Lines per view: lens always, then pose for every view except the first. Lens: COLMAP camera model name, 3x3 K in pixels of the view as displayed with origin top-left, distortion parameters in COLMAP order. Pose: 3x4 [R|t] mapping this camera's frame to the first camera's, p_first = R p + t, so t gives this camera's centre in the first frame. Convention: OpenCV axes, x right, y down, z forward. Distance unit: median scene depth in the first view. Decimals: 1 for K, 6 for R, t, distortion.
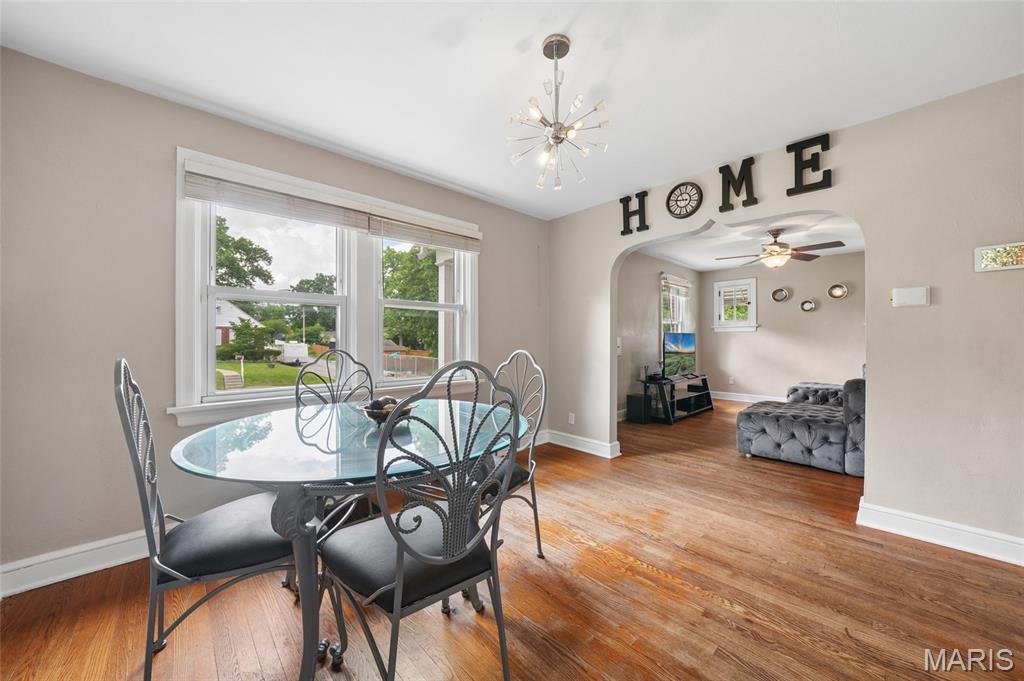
lens RADIAL K [[365.0, 0, 510.1], [0, 365.0, 340.2], [0, 0, 1]] dist [-0.022583, -0.000062]
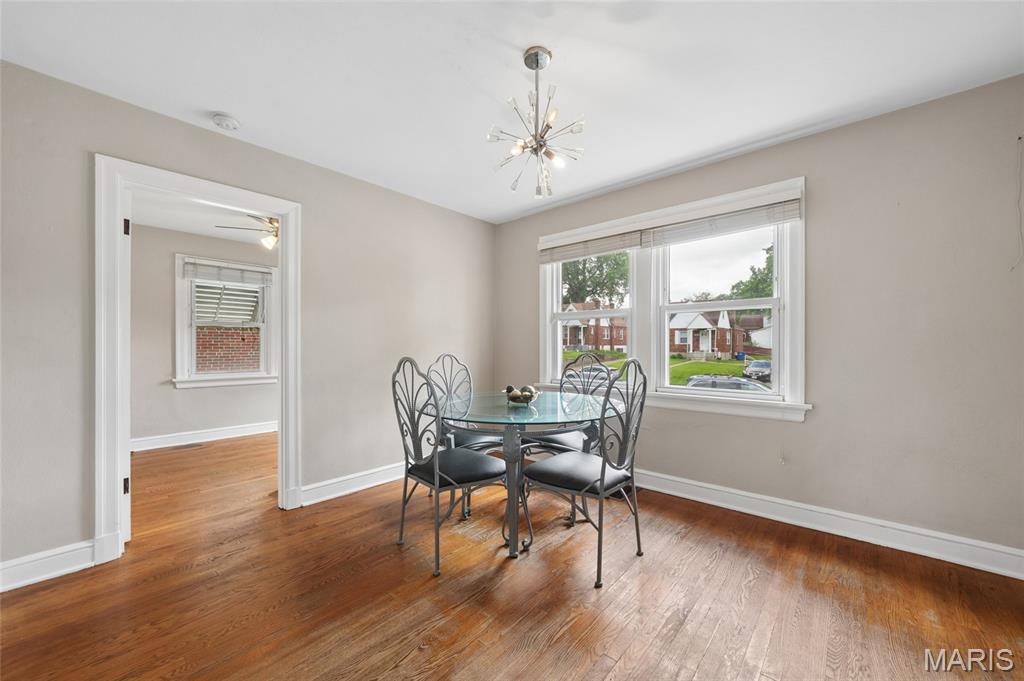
lens RADIAL K [[392.1, 0, 513.3], [0, 392.1, 347.2], [0, 0, 1]] dist [-0.011104, -0.000284]
pose [[0.096403, 0.004208, -0.995333, 1.056032], [0.000972, 0.999990, 0.004322, -0.004029], [0.995342, -0.001384, 0.096398, 0.711100]]
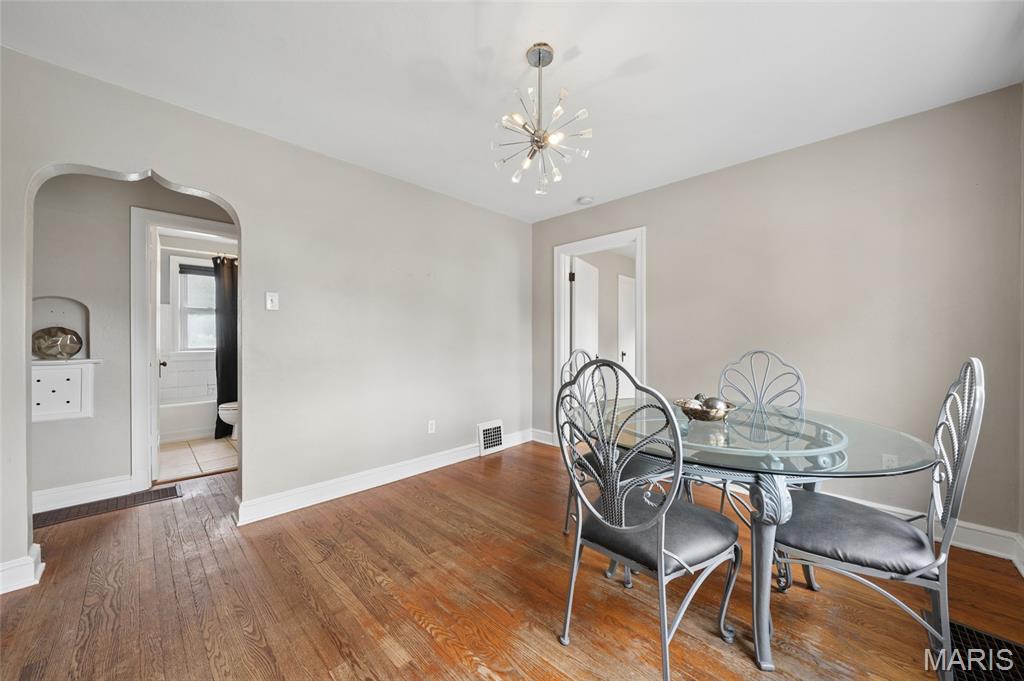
lens RADIAL K [[365.0, 0, 508.7], [0, 365.0, 340.5], [0, 0, 1]] dist [-0.022583, -0.000062]
pose [[-0.998928, 0.001320, -0.046280, 0.230090], [0.001340, 0.999999, -0.000394, -0.001793], [0.046279, -0.000456, -0.998928, 1.749009]]
